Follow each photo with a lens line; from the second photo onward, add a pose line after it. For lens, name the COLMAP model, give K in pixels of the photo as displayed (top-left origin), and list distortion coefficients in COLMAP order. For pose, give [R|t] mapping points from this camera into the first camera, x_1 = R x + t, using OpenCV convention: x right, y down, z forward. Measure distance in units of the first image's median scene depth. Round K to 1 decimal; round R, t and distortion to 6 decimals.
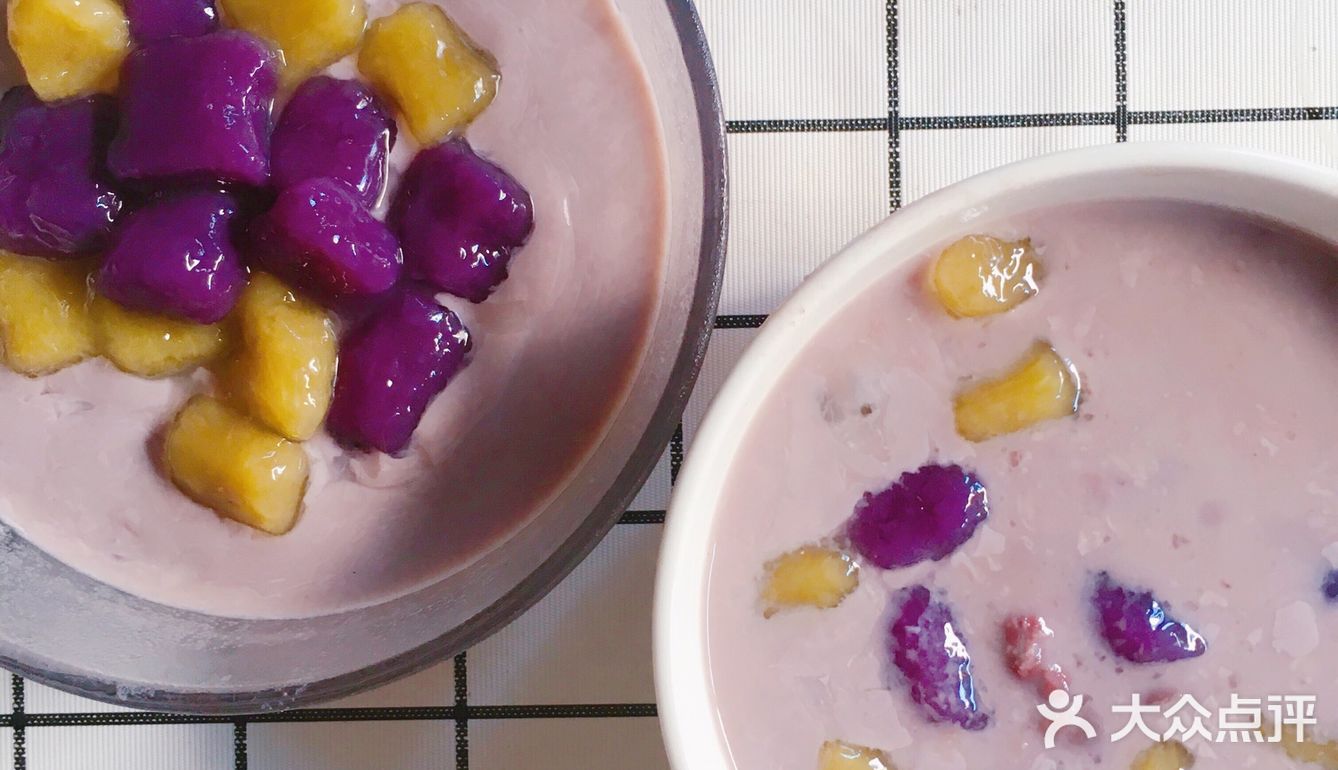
lens RADIAL K [[1538.4, 0, 669.0], [0, 1538.4, 385.0], [0, 0, 1]] dist [0.047990, -0.034221]
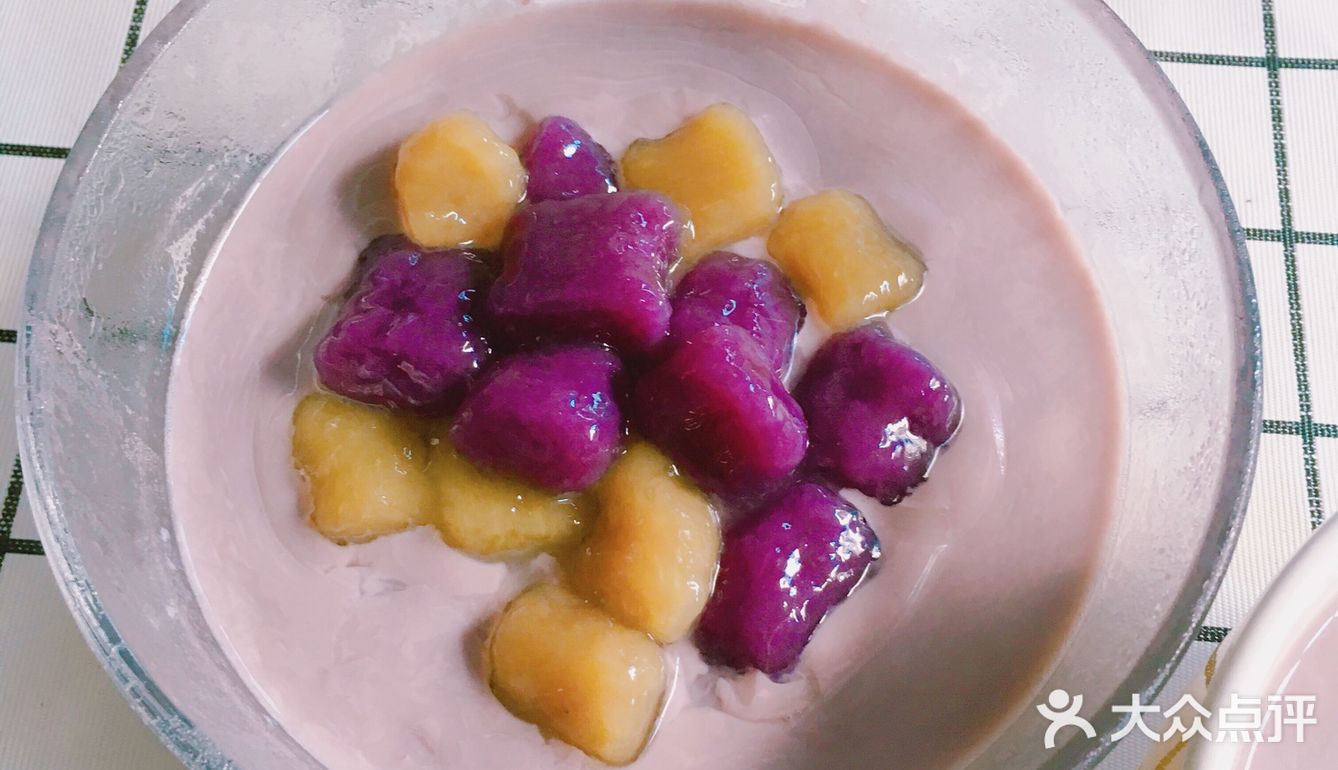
lens RADIAL K [[1538.4, 0, 669.0], [0, 1538.4, 385.0], [0, 0, 1]] dist [0.047990, -0.034221]
pose [[0.994828, 0.098087, -0.026399, -0.226415], [-0.100321, 0.908014, -0.406752, 0.236030], [-0.015927, 0.407296, 0.913157, 0.216892]]
